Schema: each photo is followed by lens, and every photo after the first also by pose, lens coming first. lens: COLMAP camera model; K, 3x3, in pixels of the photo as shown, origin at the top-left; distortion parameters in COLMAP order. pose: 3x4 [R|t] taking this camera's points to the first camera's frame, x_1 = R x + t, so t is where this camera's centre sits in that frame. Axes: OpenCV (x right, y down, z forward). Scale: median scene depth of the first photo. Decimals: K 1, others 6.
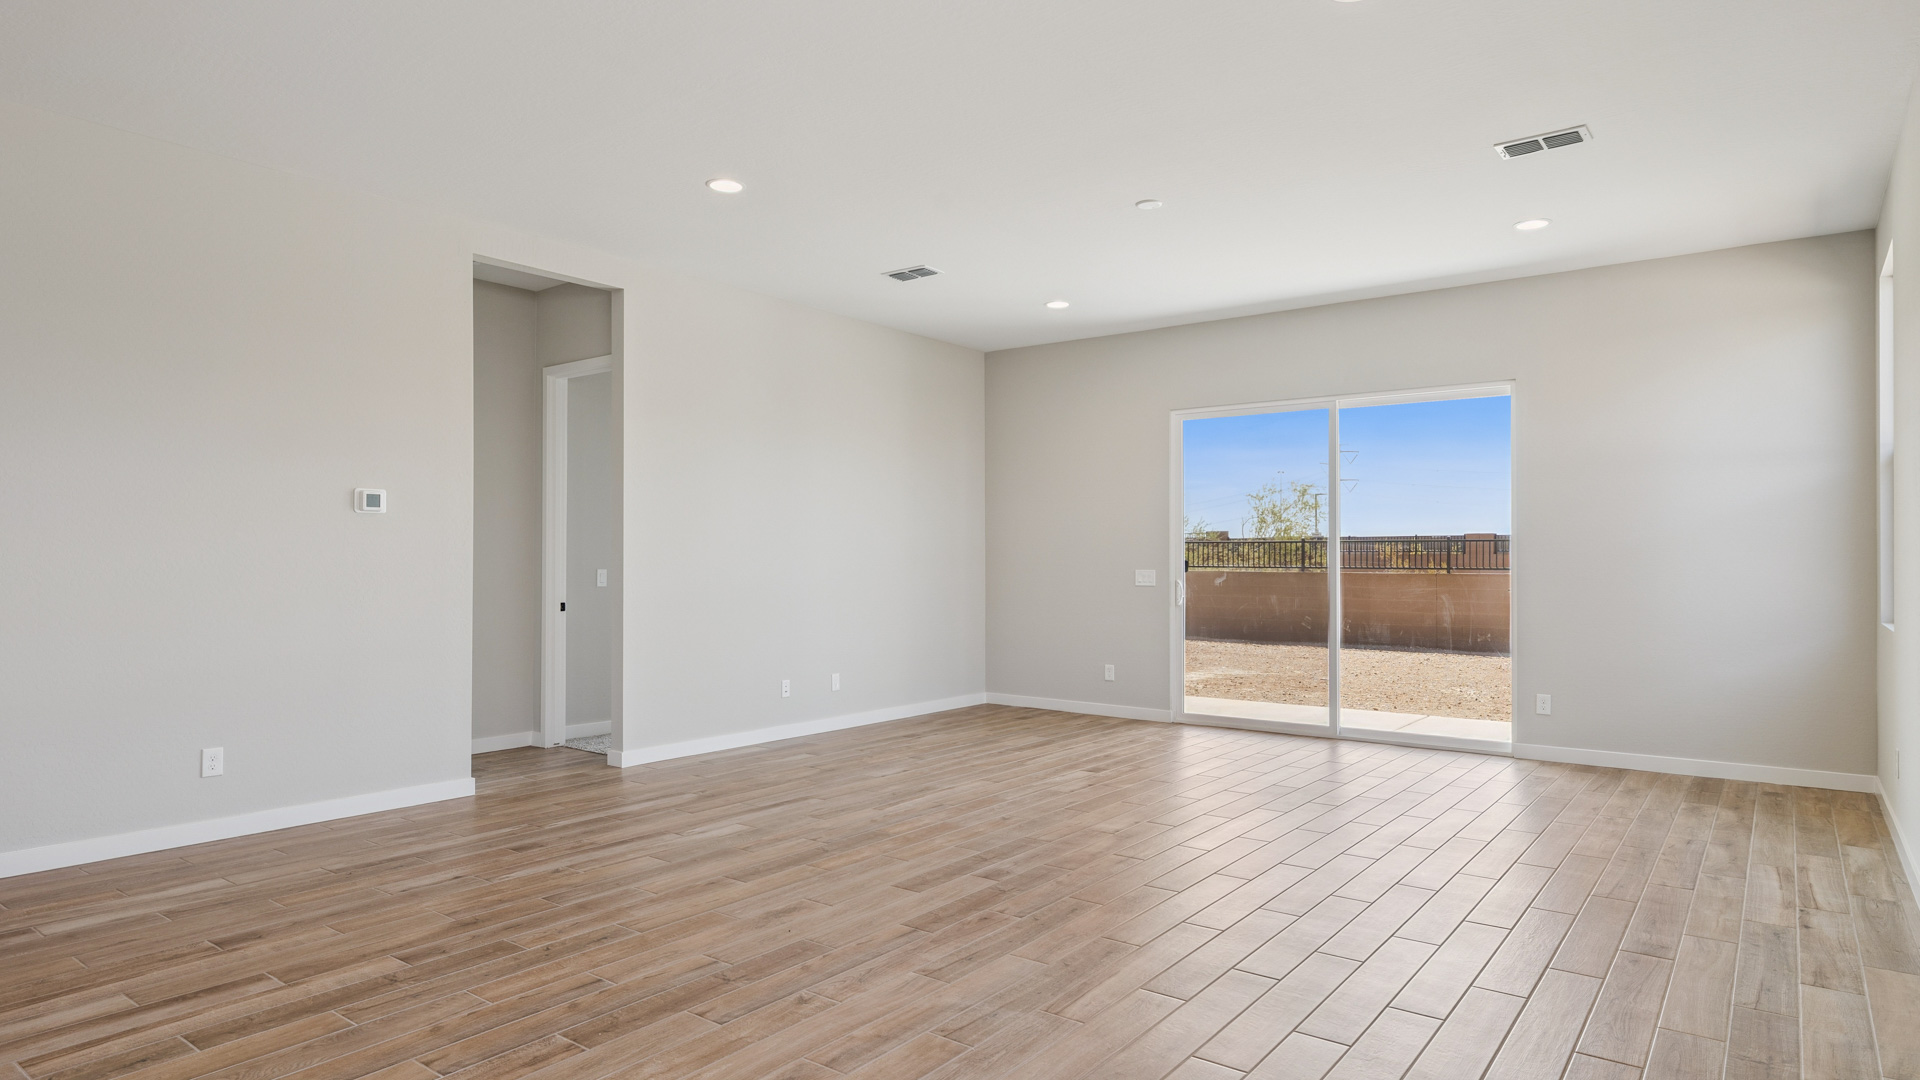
lens RADIAL K [[1086.9, 0, 971.6], [0, 1086.9, 540.4], [0, 0, 1]] dist [-0.001885, -0.000361]
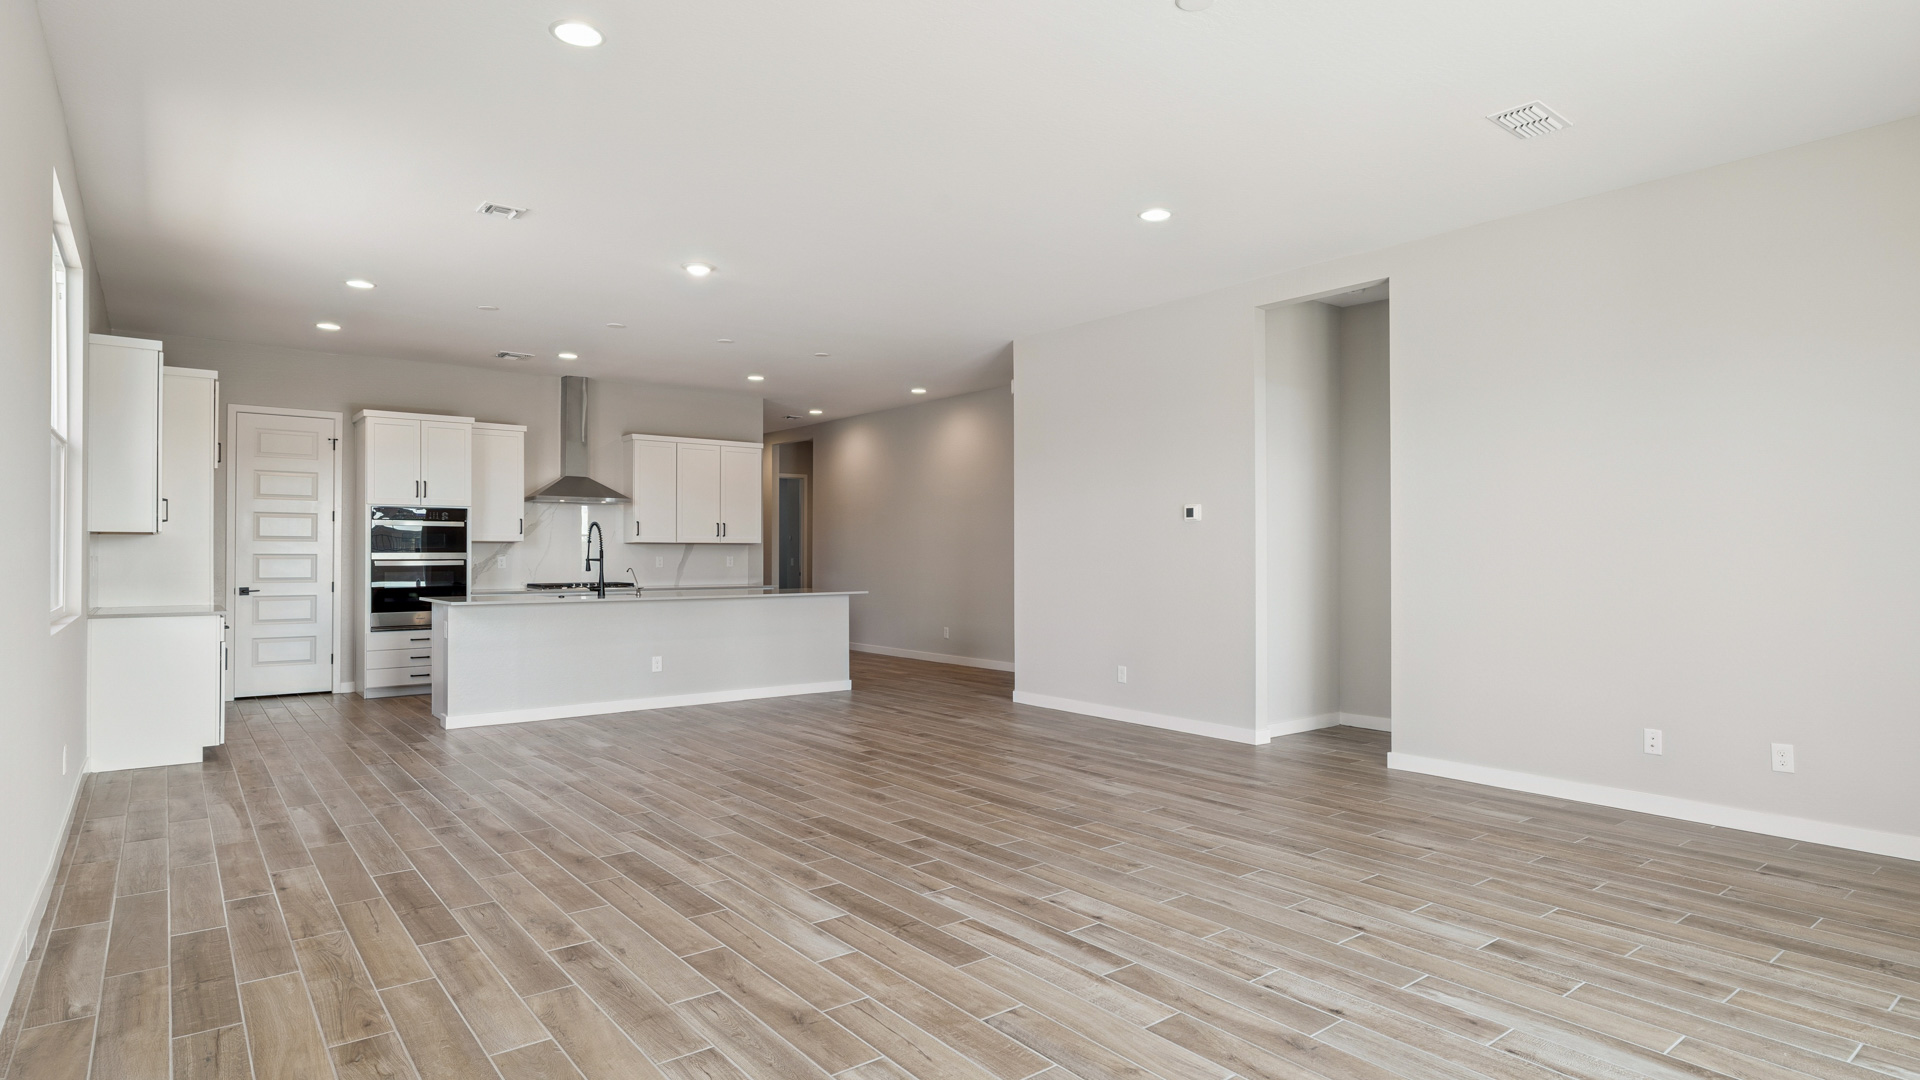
lens RADIAL K [[1012.3, 0, 967.7], [0, 1012.3, 544.0], [0, 0, 1]] dist [-0.002415, -0.000486]
pose [[-0.250274, -0.009156, -0.968132, 0.936442], [0.015784, 0.999784, -0.013536, 0.020609], [0.968046, -0.018668, -0.250075, 1.231129]]
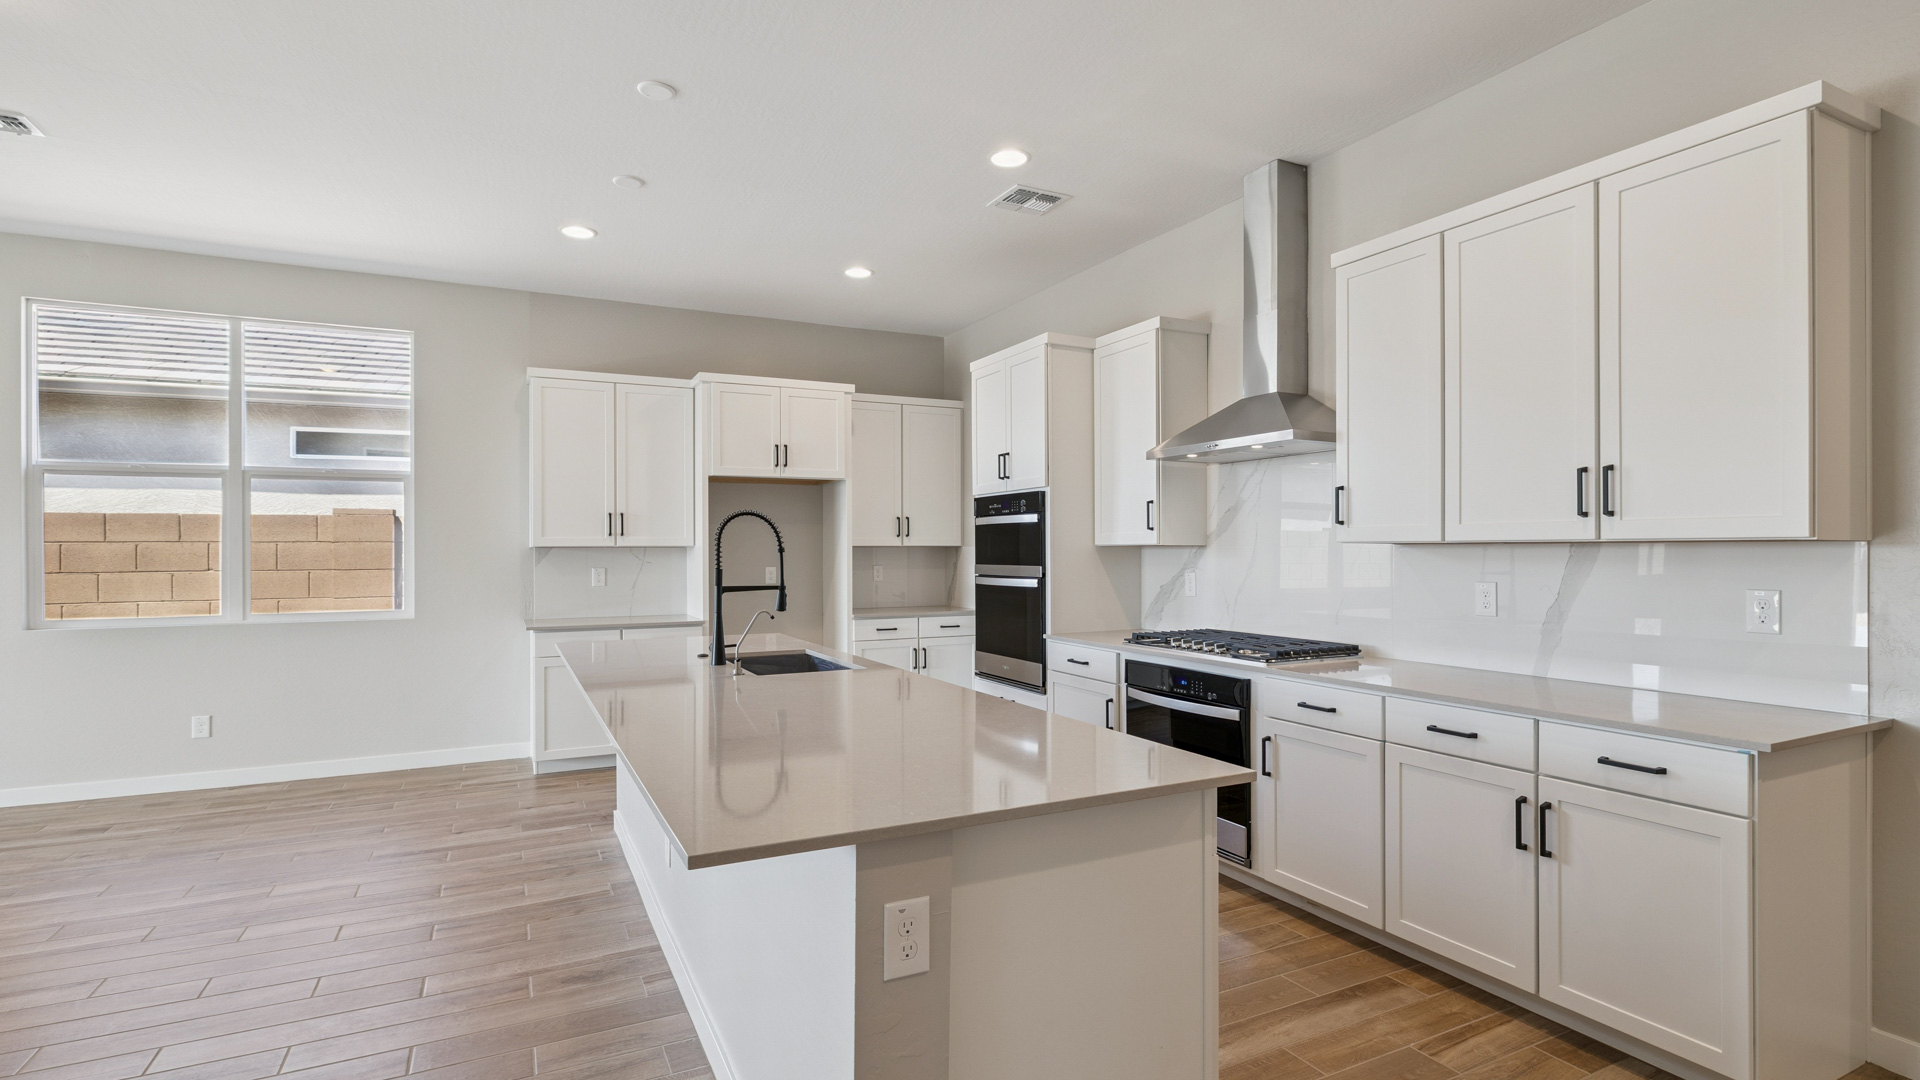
lens RADIAL K [[926.5, 0, 960.0], [0, 926.5, 540.0], [0, 0, 1]] dist [-0.001525, -0.000193]
pose [[-0.896419, 0.007453, 0.443145, -1.149133], [-0.002046, 0.999778, -0.020952, -0.012906], [-0.443203, -0.019688, -0.896205, 0.768691]]
